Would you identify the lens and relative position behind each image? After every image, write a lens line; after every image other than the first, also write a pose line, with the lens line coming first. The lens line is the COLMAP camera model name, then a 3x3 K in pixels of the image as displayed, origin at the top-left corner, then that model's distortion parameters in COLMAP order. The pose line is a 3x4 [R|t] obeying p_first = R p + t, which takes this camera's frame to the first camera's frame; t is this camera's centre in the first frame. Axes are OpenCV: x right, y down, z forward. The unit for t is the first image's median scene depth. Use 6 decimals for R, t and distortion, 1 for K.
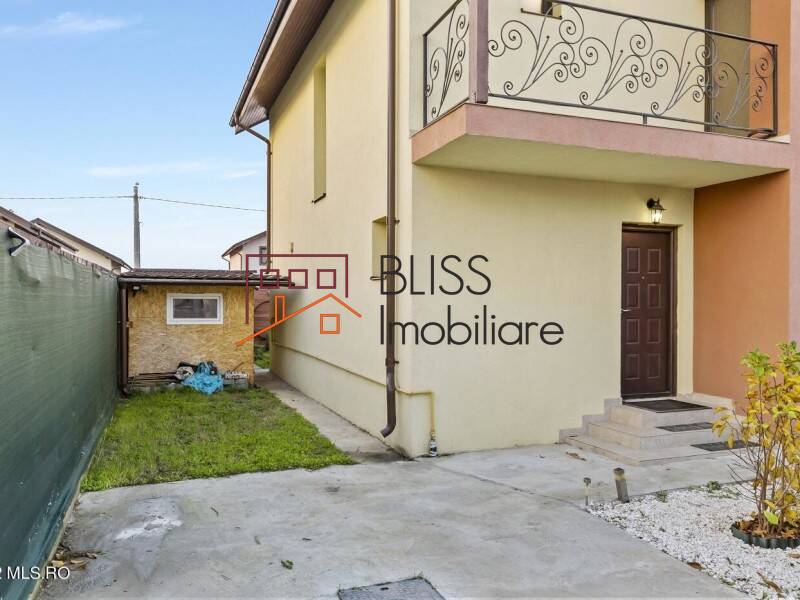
lens RADIAL K [[640.2, 0, 395.5], [0, 640.2, 300.9], [0, 0, 1]] dist [-0.001195, 0.003554]
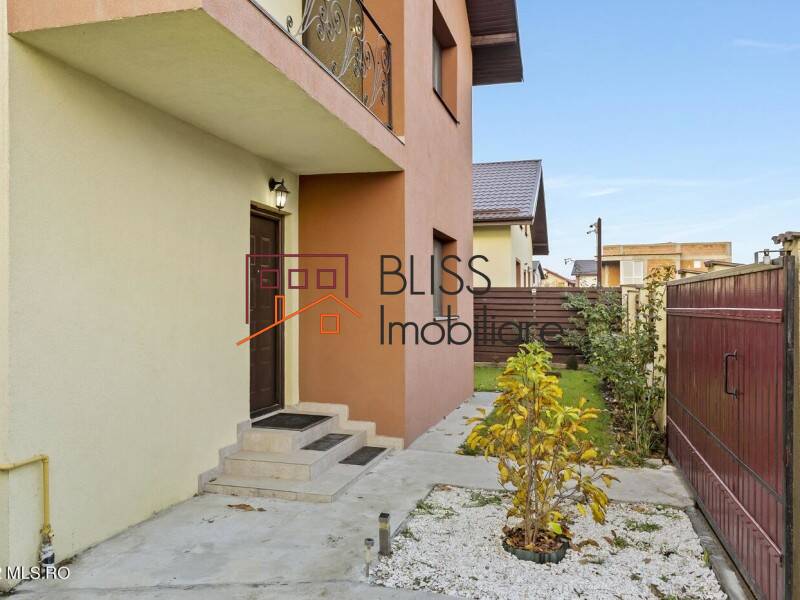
lens RADIAL K [[640.2, 0, 395.5], [0, 640.2, 300.9], [0, 0, 1]] dist [-0.001195, 0.003554]
pose [[0.586066, 0.012052, 0.810174, -0.215632], [-0.009461, 0.999923, -0.008031, 0.008794], [-0.810208, -0.002958, 0.586135, 0.426877]]
